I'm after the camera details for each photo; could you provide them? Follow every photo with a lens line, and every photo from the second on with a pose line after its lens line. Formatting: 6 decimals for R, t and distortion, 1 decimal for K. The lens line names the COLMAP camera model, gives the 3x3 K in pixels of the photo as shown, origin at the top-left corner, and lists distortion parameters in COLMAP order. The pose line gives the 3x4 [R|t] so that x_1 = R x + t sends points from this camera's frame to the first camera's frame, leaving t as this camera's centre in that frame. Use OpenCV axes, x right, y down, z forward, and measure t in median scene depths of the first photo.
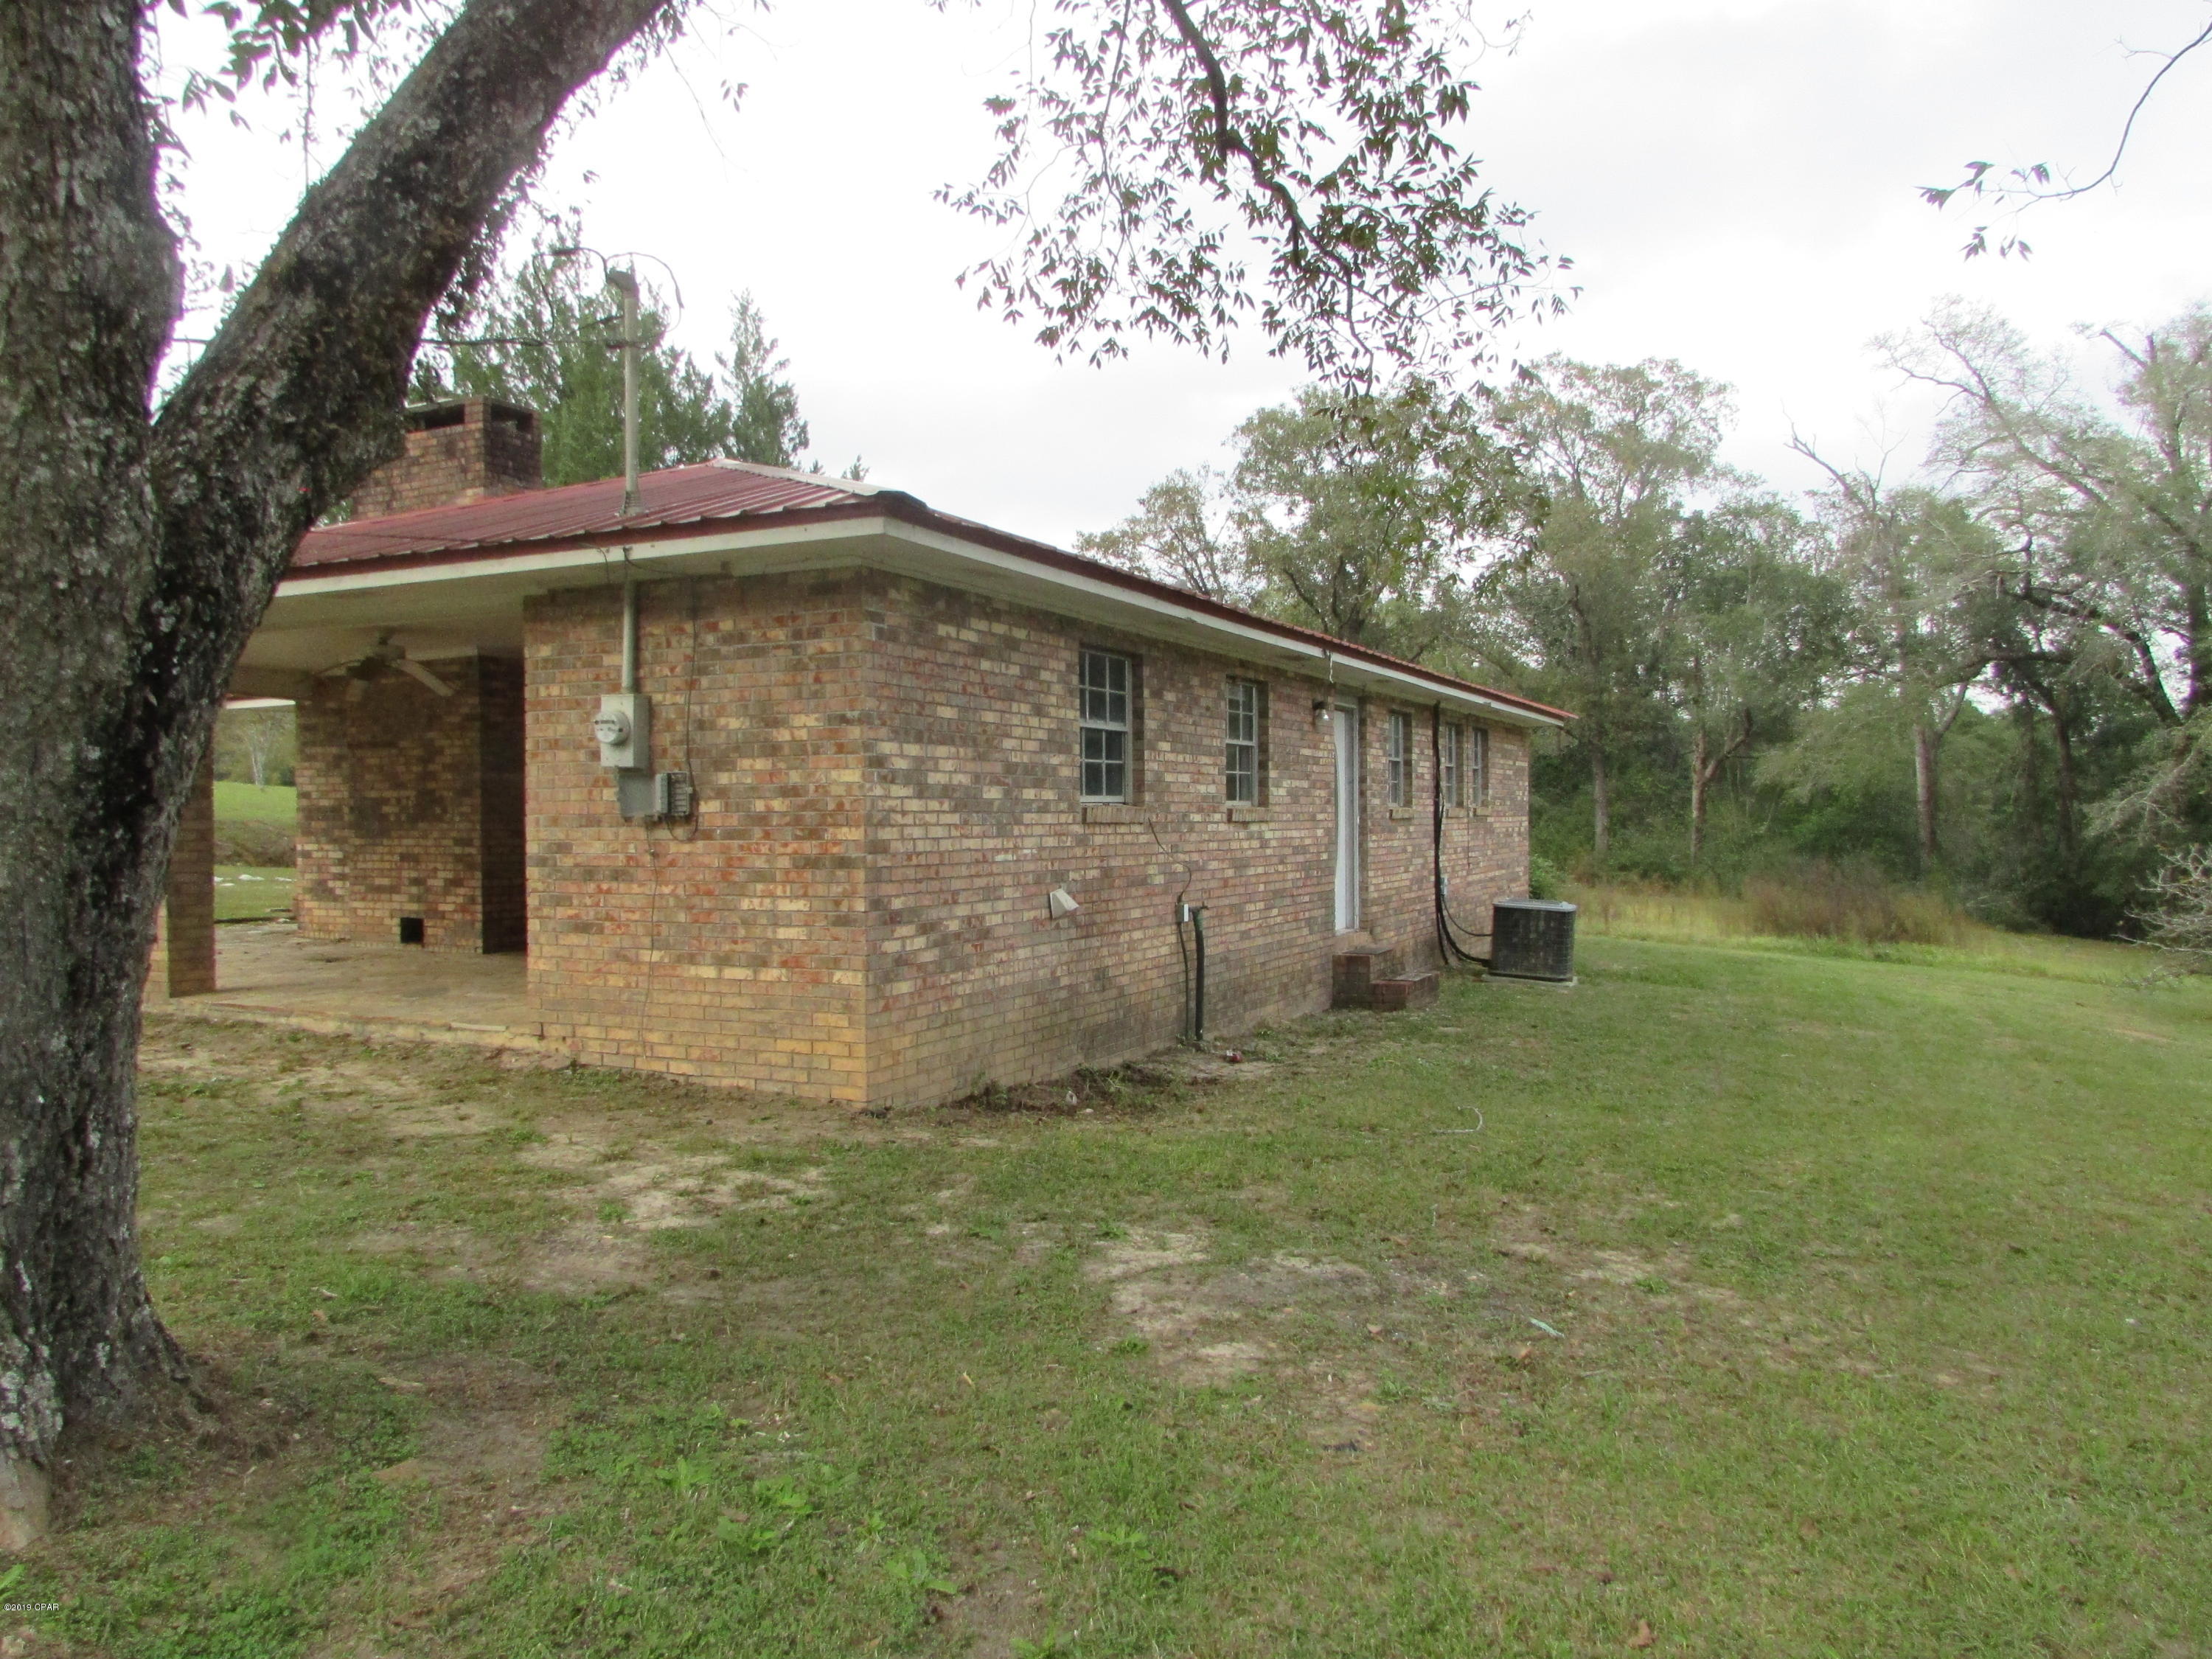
lens RADIAL K [[1567.6, 0, 1104.4], [0, 1567.6, 814.0], [0, 0, 1]] dist [-0.045683, 0.003436]
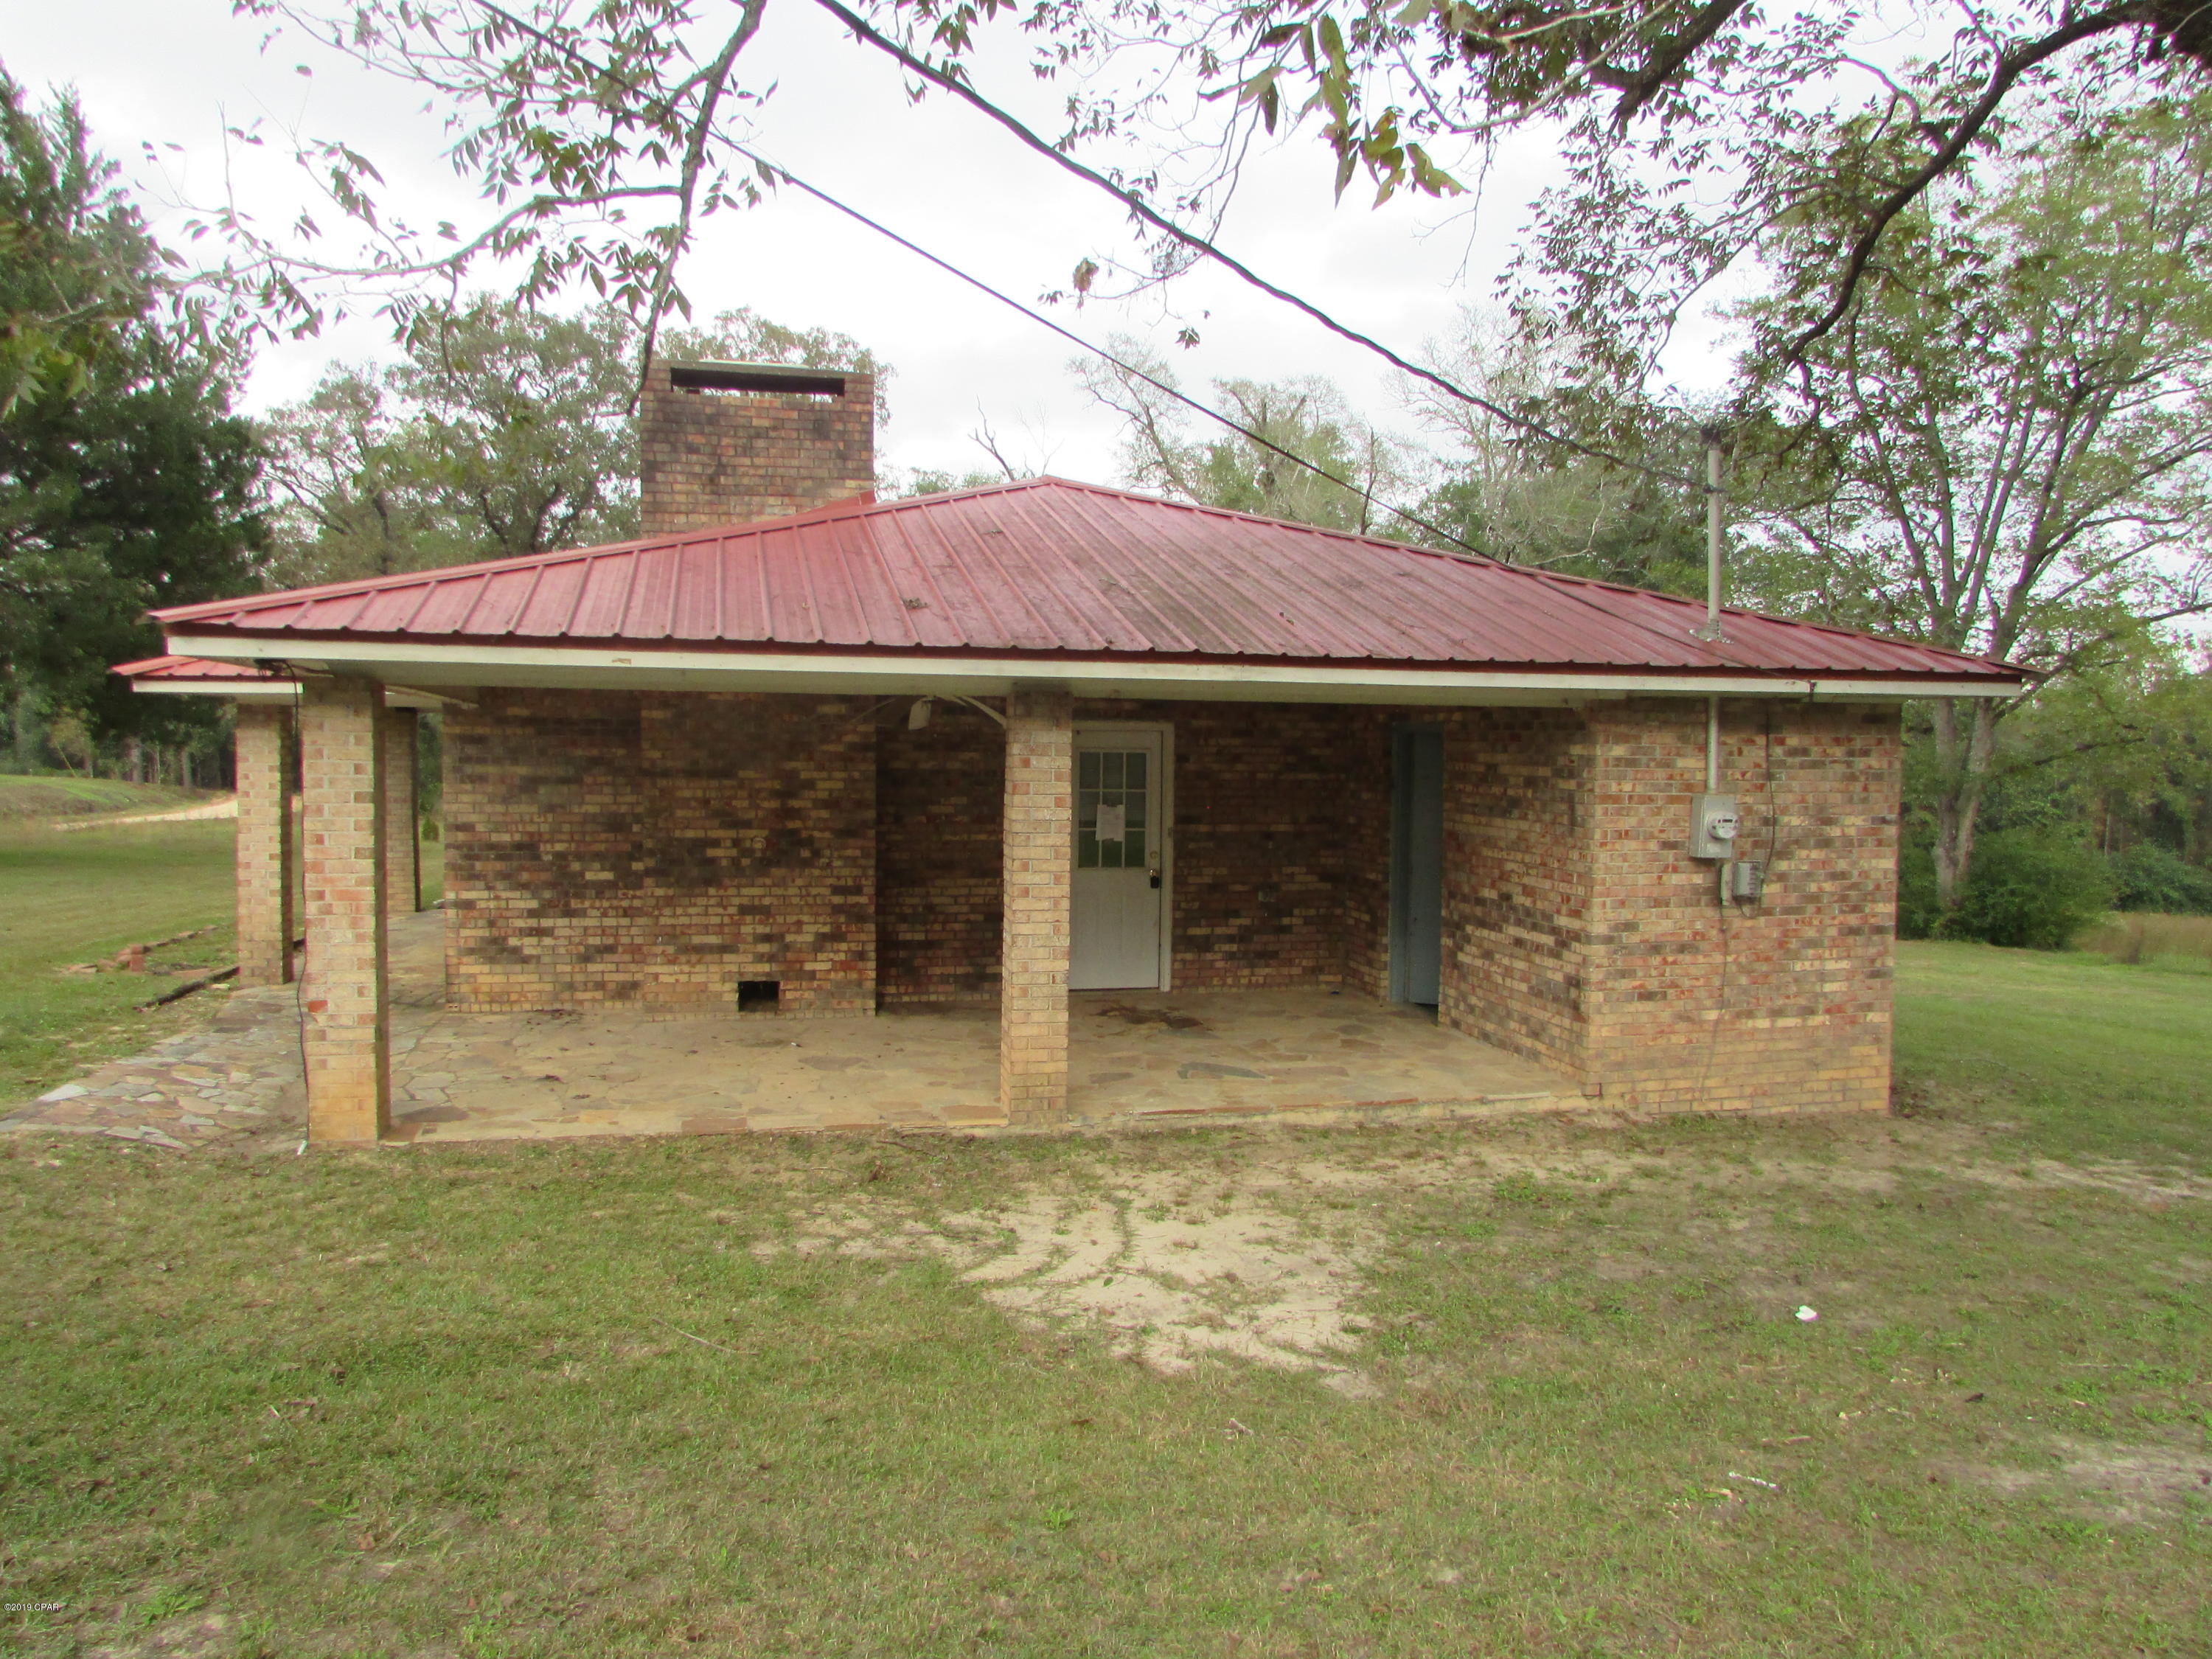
lens RADIAL K [[1567.6, 0, 1025.8], [0, 1567.6, 790.5], [0, 0, 1]] dist [-0.045683, 0.003436]
pose [[0.778023, -0.010300, 0.628152, -1.444901], [-0.014436, 0.999308, 0.034267, -0.112731], [-0.628070, -0.035728, 0.777336, 0.422544]]
